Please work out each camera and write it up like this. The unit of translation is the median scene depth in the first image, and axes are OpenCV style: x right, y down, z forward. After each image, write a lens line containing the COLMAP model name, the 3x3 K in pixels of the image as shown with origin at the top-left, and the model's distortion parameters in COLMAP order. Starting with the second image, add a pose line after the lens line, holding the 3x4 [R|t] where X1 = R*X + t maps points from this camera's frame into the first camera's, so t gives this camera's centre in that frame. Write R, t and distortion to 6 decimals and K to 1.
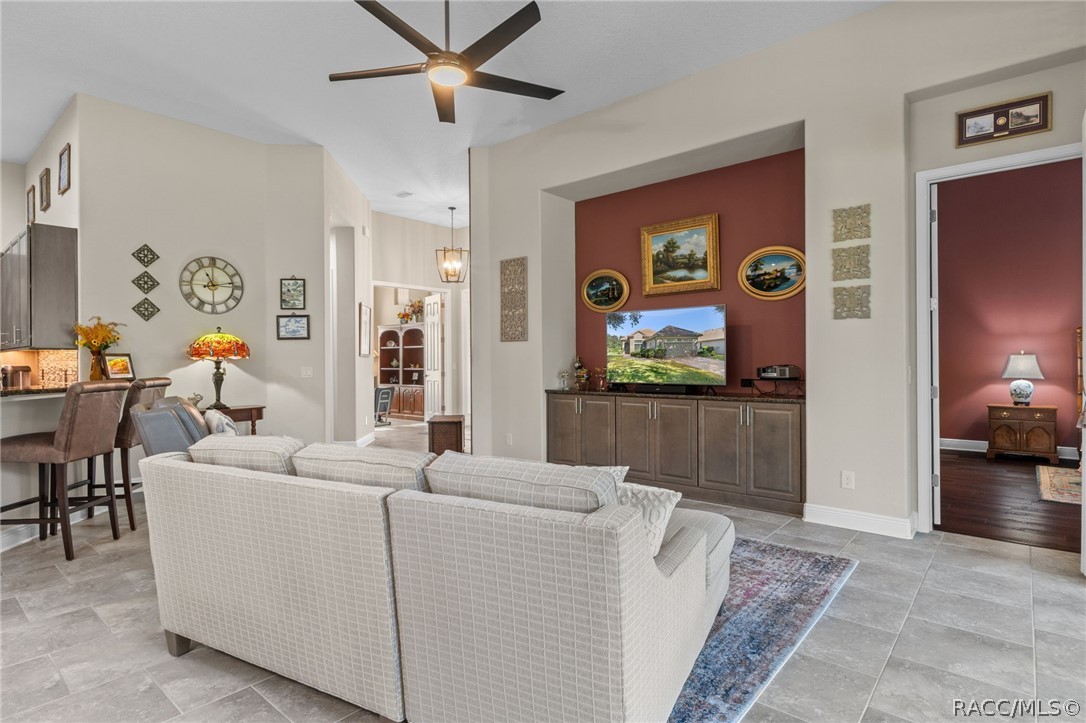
lens RADIAL K [[558.3, 0, 543.0], [0, 558.3, 359.0], [0, 0, 1]] dist [-0.001708, -0.000583]
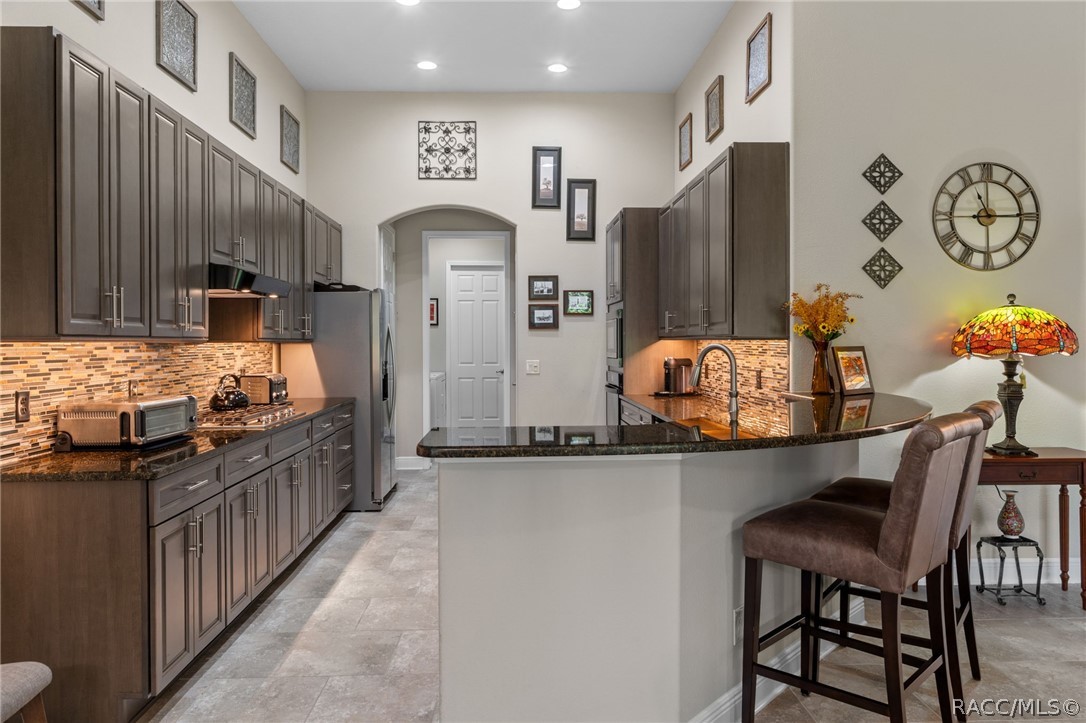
lens RADIAL K [[727.5, 0, 539.1], [0, 727.5, 345.8], [0, 0, 1]] dist [0.001542, -0.000316]
pose [[0.673895, 0.011419, -0.738739, -0.415272], [-0.002059, 0.999906, 0.013577, -0.019813], [0.738825, -0.007628, 0.673855, 0.248335]]
